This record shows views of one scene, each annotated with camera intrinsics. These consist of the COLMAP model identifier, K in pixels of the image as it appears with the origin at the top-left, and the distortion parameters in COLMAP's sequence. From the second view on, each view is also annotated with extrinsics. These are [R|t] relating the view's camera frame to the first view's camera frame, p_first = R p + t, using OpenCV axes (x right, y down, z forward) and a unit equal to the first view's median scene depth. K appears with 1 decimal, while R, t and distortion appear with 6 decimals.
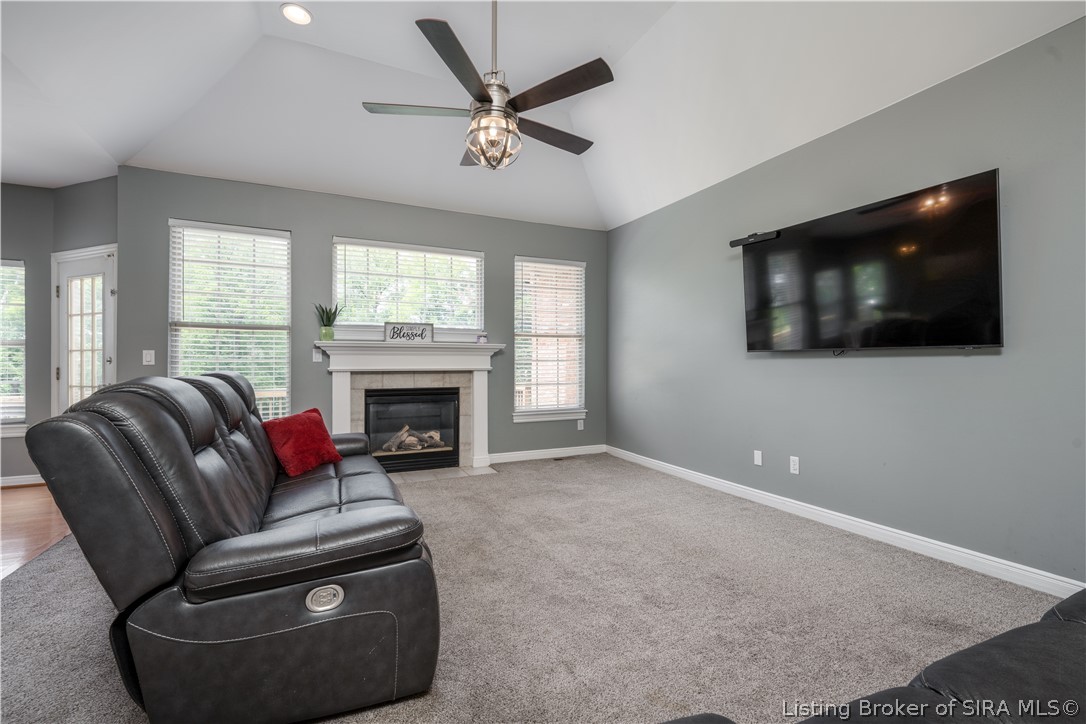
lens RADIAL K [[484.9, 0, 543.0], [0, 484.9, 362.0], [0, 0, 1]] dist [0.000314, 0.000031]
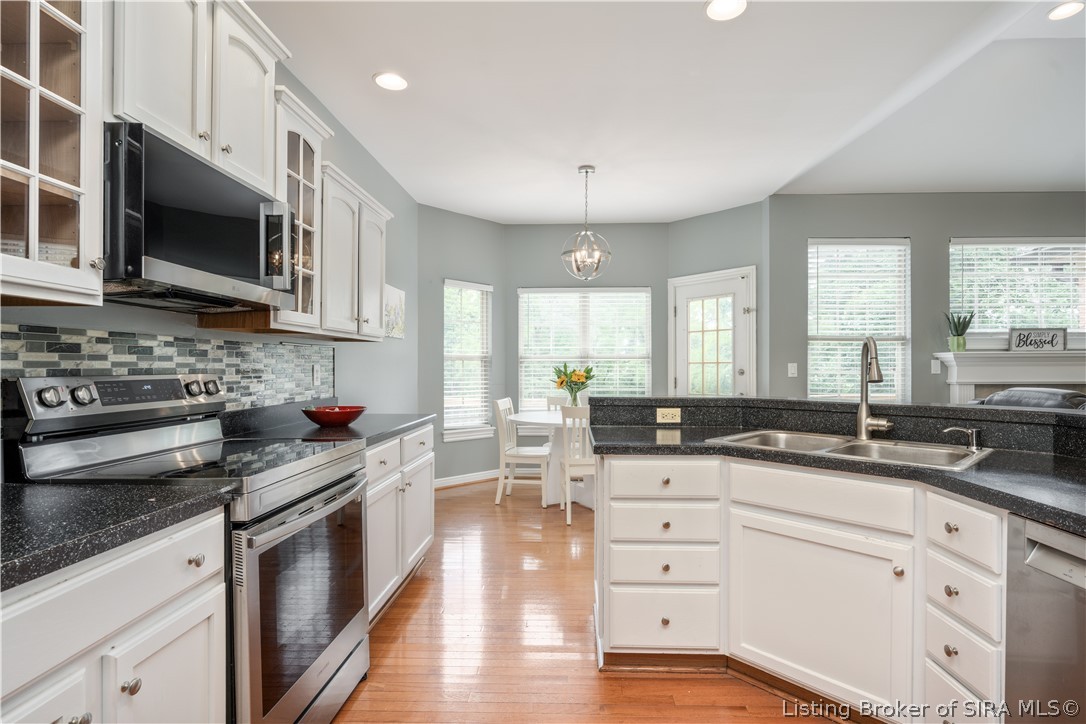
lens RADIAL K [[559.7, 0, 543.0], [0, 559.7, 362.0], [0, 0, 1]] dist [0.000536, 0.000415]
pose [[0.887197, -0.010126, -0.461279, -0.656346], [0.000296, 0.999771, -0.021379, -0.000443], [0.461391, 0.018831, 0.886997, -0.303611]]
